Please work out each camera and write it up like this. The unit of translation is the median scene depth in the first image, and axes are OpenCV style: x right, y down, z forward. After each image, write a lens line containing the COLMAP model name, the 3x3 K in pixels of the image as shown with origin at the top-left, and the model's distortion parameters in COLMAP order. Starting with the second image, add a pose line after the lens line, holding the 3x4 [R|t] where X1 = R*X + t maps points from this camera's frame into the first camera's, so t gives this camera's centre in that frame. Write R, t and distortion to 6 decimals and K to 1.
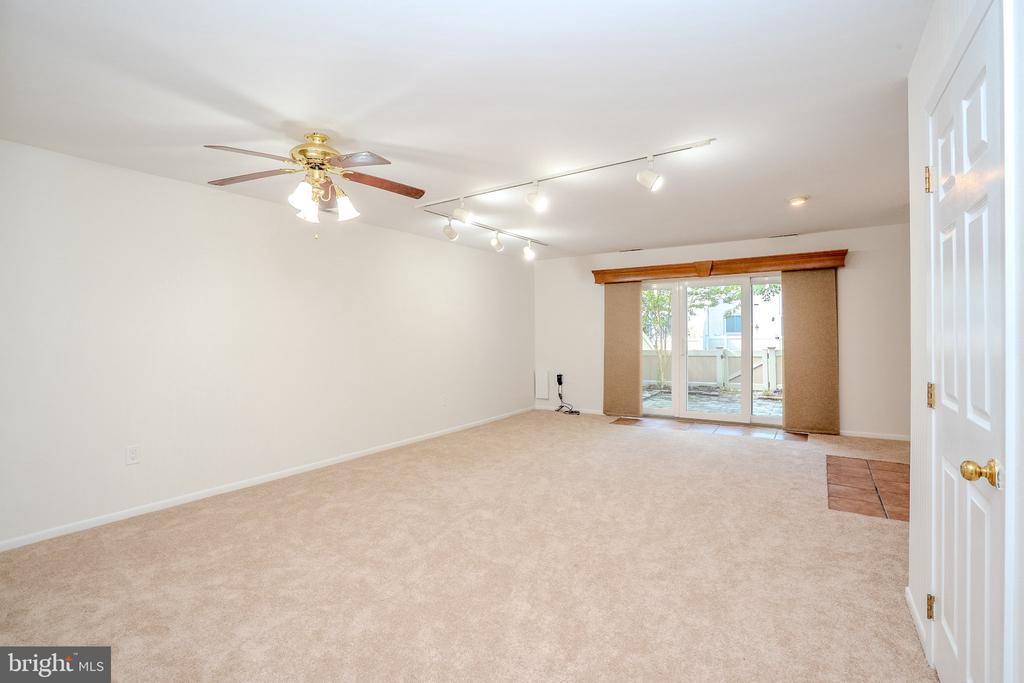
lens RADIAL K [[472.2, 0, 511.2], [0, 472.2, 342.0], [0, 0, 1]] dist [-0.055111, 0.019683]
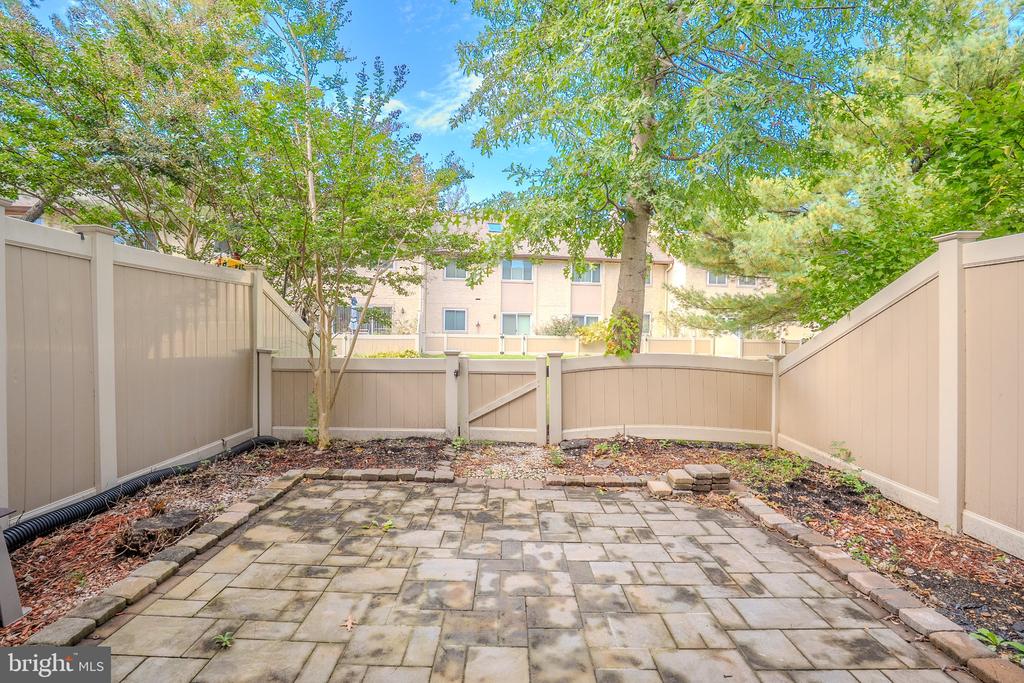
lens RADIAL K [[472.2, 0, 512.3], [0, 472.2, 340.2], [0, 0, 1]] dist [-0.055111, 0.019683]
pose [[0.833802, 0.016767, 0.551809, 0.226122], [-0.017004, 0.999844, -0.004688, 0.000218], [-0.551802, -0.005474, 0.833957, 0.549390]]
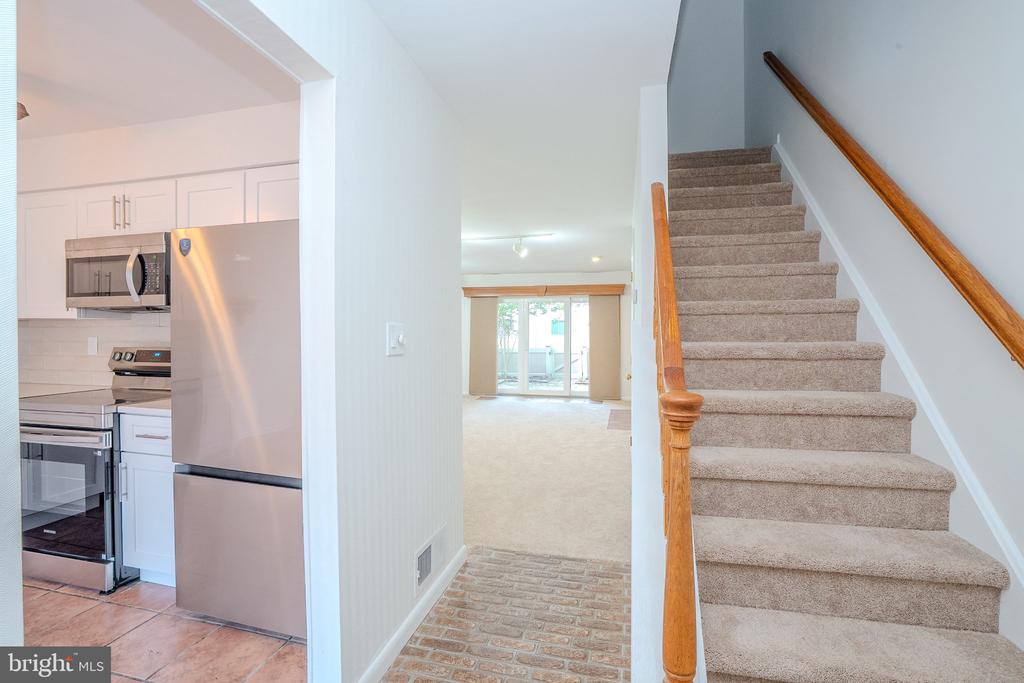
lens RADIAL K [[472.2, 0, 507.5], [0, 472.2, 341.3], [0, 0, 1]] dist [-0.055111, 0.019683]
pose [[0.942363, 0.009214, 0.334466, -0.161416], [-0.008400, 0.999957, -0.003879, 0.006680], [-0.334487, 0.000846, 0.942400, -0.321514]]
